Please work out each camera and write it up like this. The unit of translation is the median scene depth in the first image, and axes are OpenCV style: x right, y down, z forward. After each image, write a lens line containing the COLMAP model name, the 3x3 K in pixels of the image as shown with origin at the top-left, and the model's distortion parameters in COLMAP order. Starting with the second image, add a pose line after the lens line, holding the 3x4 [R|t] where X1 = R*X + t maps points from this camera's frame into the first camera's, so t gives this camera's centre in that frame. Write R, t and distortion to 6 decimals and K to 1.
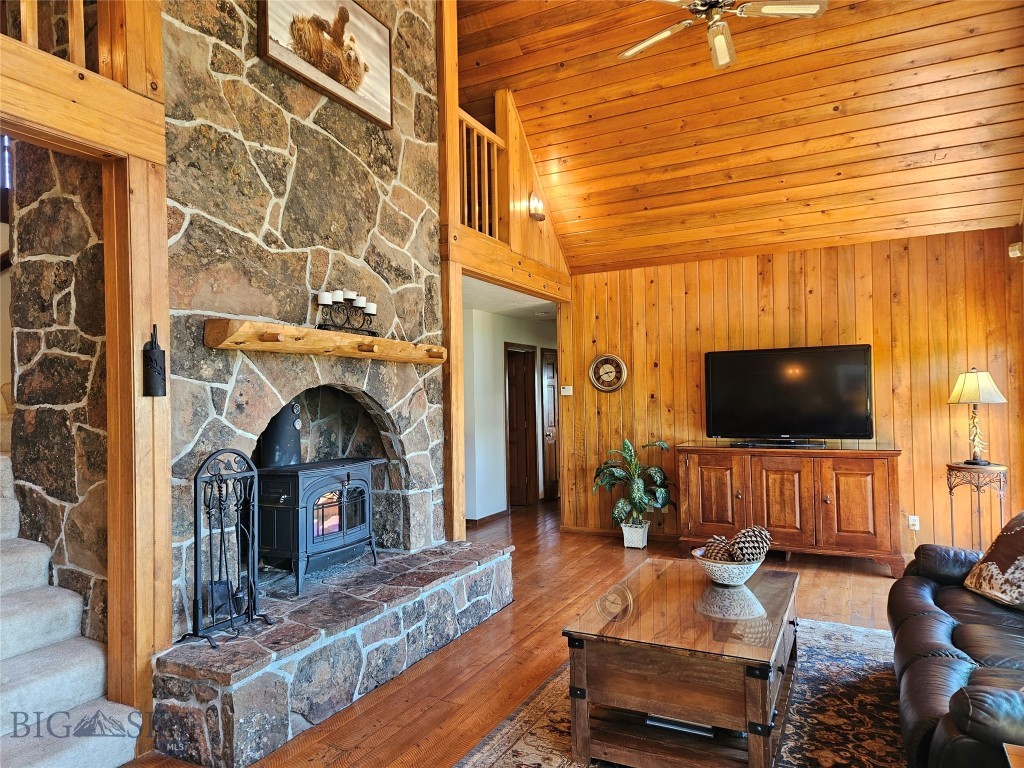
lens RADIAL K [[678.4, 0, 511.6], [0, 678.4, 392.8], [0, 0, 1]] dist [0.078225, -0.057014]
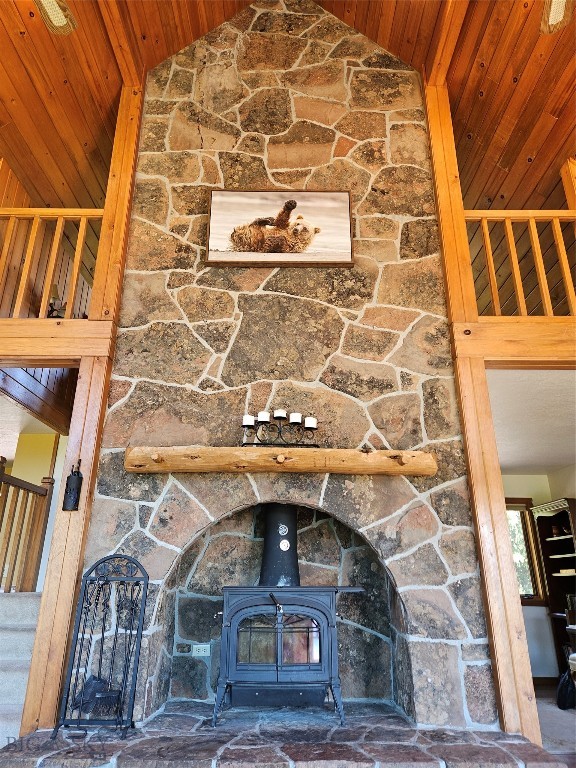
lens RADIAL K [[508.8, 0, 289.7], [0, 508.8, 381.4], [0, 0, 1]] dist [0.078225, -0.057014]
pose [[0.448439, -0.305039, -0.840151, 0.452950], [-0.004842, 0.939120, -0.343556, 0.083066], [0.893800, 0.158132, 0.419661, 0.654729]]
